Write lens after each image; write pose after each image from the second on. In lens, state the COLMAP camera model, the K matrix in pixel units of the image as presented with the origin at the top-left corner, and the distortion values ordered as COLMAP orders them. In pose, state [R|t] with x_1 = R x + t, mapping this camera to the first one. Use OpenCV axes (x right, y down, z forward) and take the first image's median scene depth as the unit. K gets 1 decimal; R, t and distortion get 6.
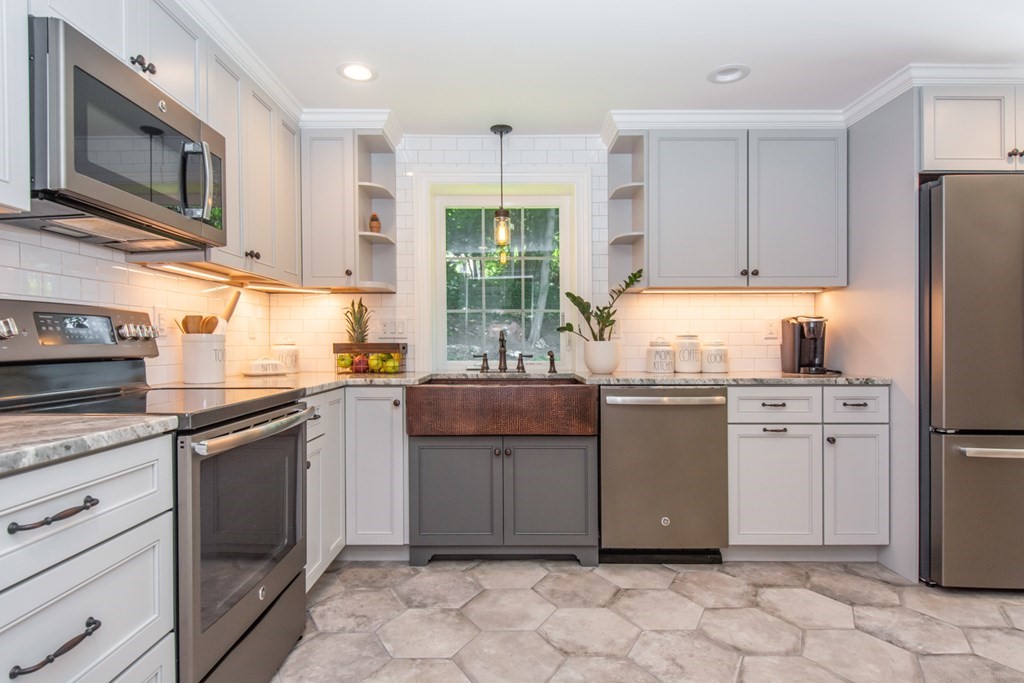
lens RADIAL K [[578.1, 0, 505.5], [0, 578.1, 348.5], [0, 0, 1]] dist [0.017764, -0.012441]
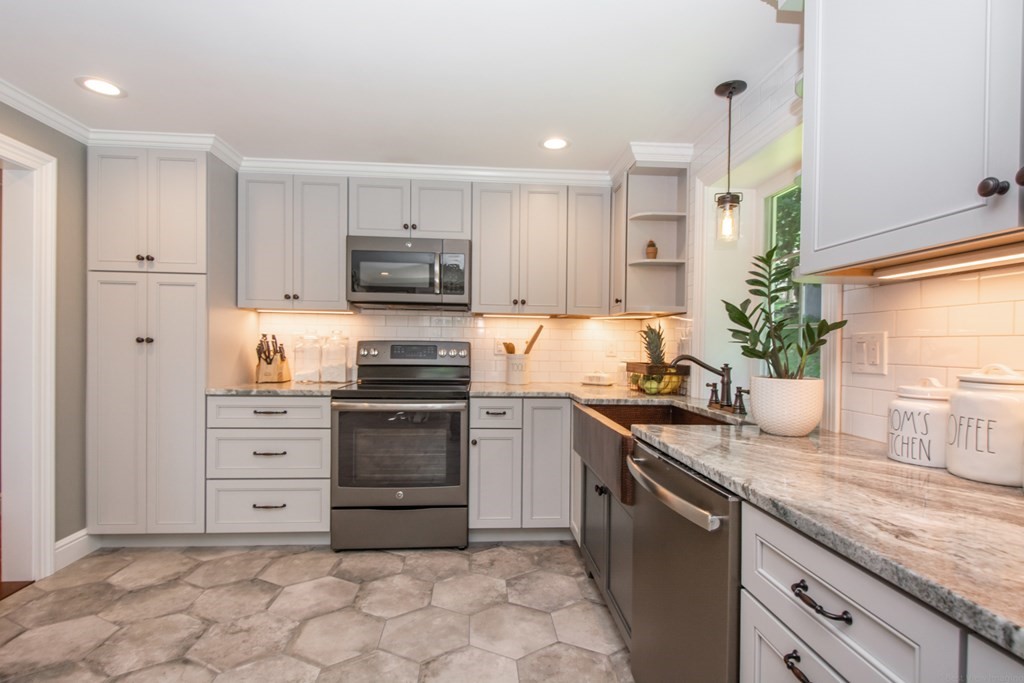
lens RADIAL K [[483.6, 0, 509.5], [0, 483.6, 353.1], [0, 0, 1]] dist [0.015204, -0.003260]
pose [[0.054216, 0.019603, -0.998337, 0.737081], [-0.023826, 0.999548, 0.018332, -0.045690], [0.998245, 0.022793, 0.054659, 0.812832]]
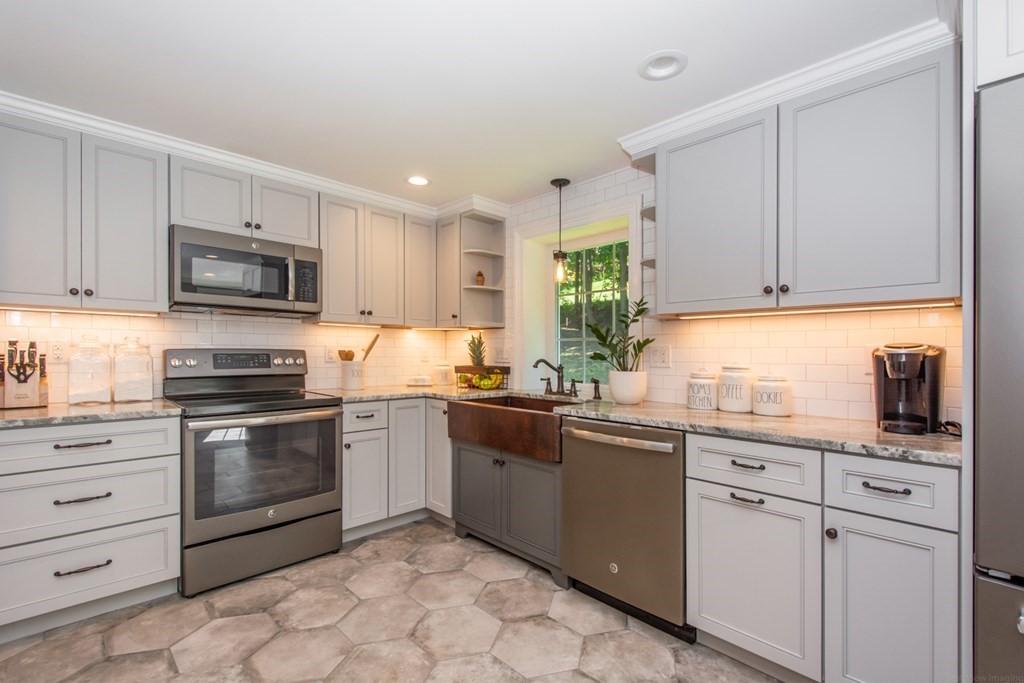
lens RADIAL K [[457.3, 0, 504.4], [0, 457.3, 354.7], [0, 0, 1]] dist [0.011871, -0.004551]
pose [[0.686768, 0.009255, -0.726817, 0.687674], [-0.014319, 0.999897, -0.000798, -0.042871], [0.726735, 0.010955, 0.686830, 0.357463]]
